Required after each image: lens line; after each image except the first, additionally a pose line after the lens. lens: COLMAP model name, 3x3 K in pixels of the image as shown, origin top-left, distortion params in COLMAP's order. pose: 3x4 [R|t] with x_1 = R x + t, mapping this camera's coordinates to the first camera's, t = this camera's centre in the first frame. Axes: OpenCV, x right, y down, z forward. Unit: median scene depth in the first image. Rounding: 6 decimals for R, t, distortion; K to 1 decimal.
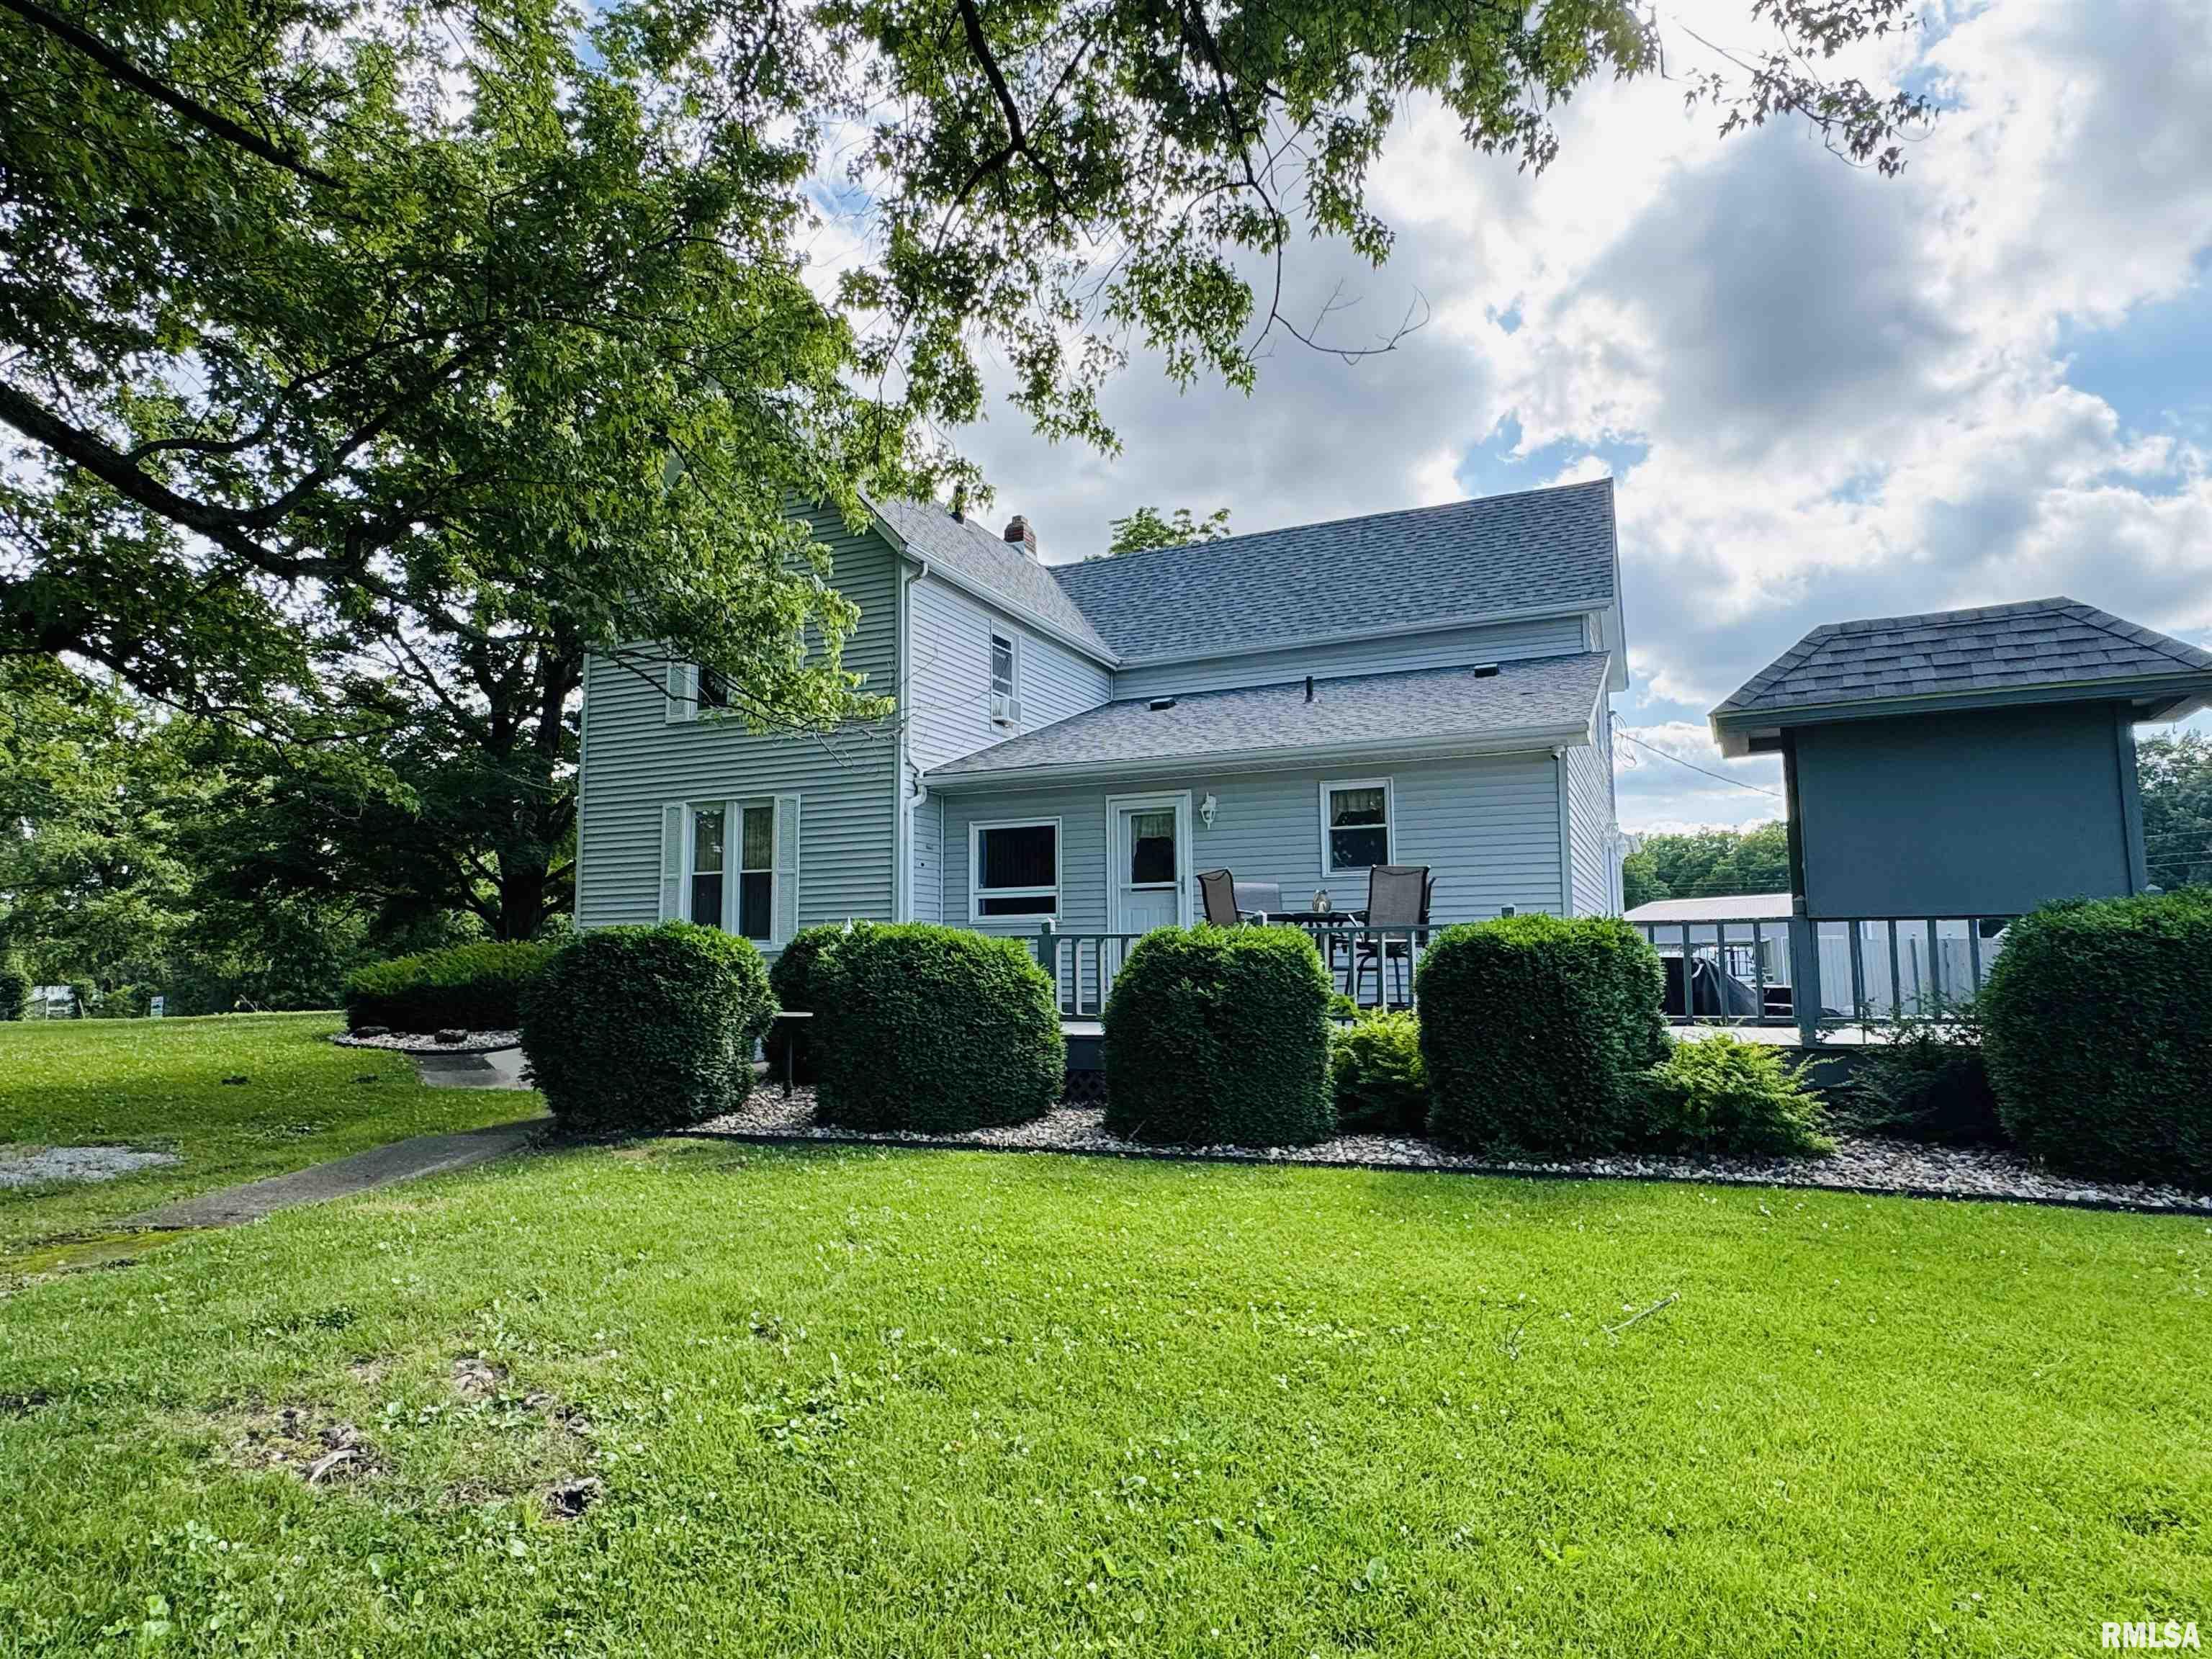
lens RADIAL K [[1284.7, 0, 1107.7], [0, 1284.7, 839.3], [0, 0, 1]] dist [0.000419, 0.000827]
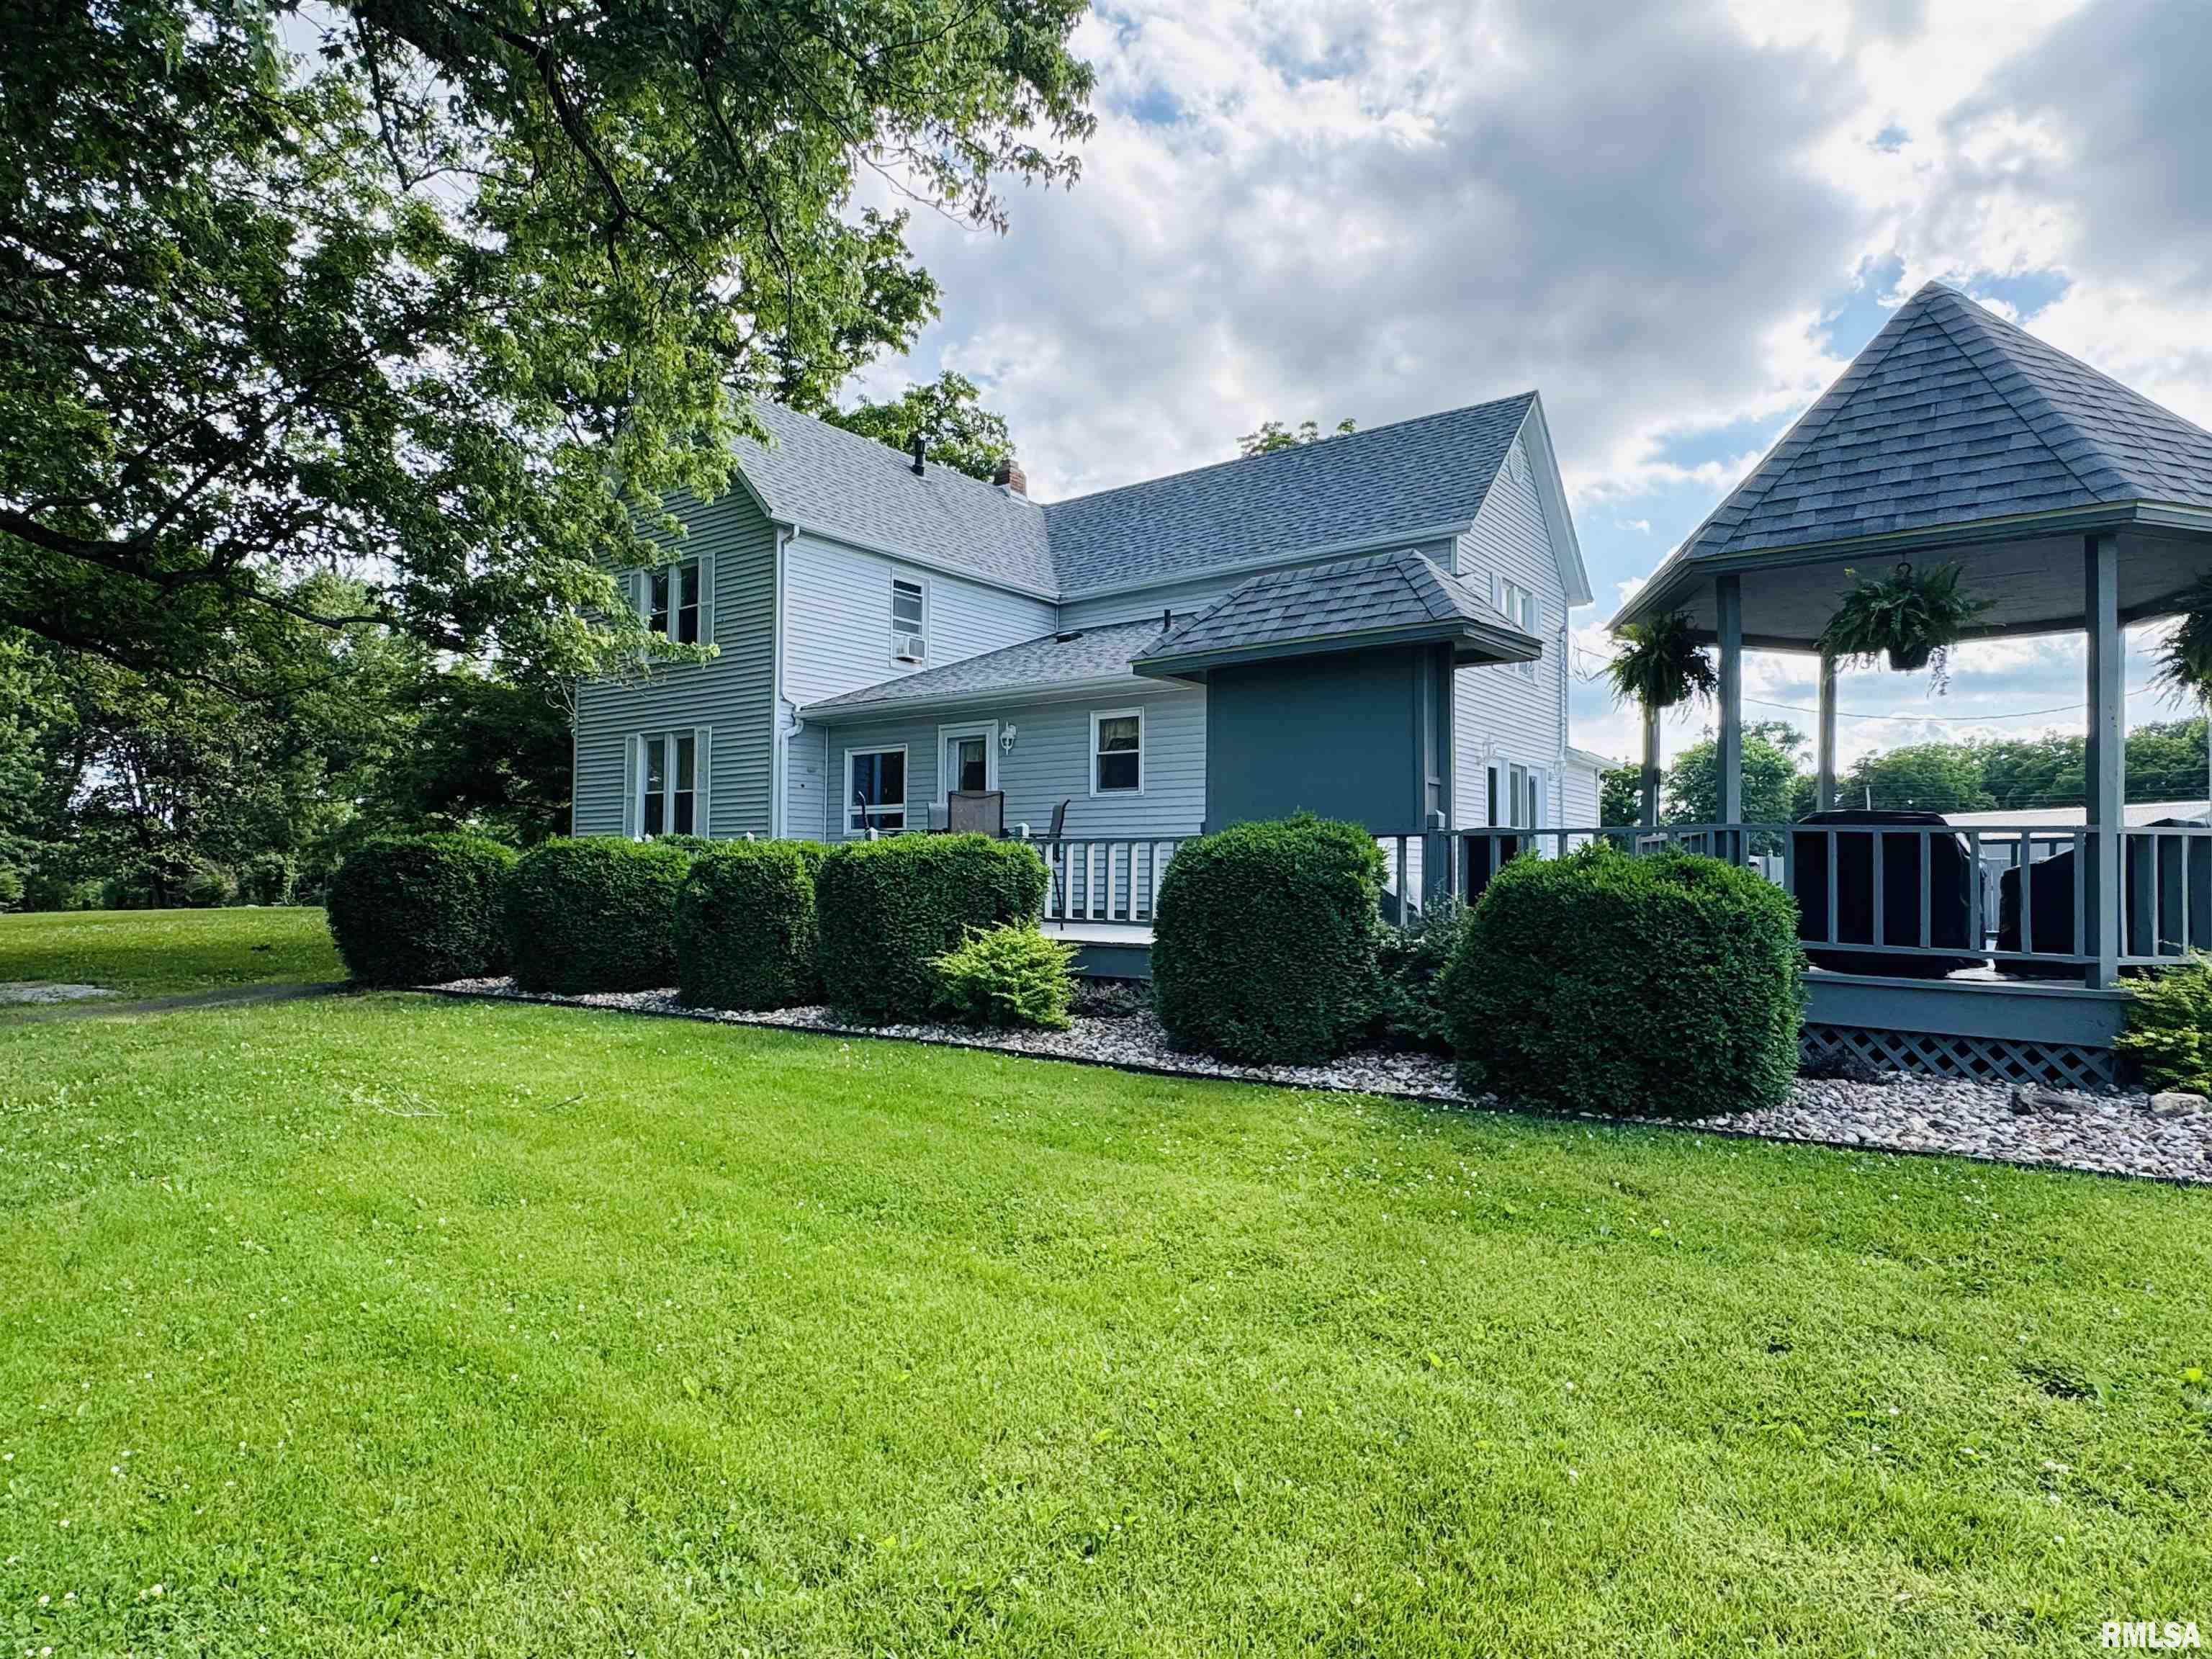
lens RADIAL K [[1284.7, 0, 1095.1], [0, 1284.7, 832.0], [0, 0, 1]] dist [0.000419, 0.000827]
pose [[0.970935, 0.008352, -0.239196, 0.390712], [0.007071, 0.997954, 0.063550, -0.010408], [0.239237, -0.063395, 0.968889, -0.076380]]
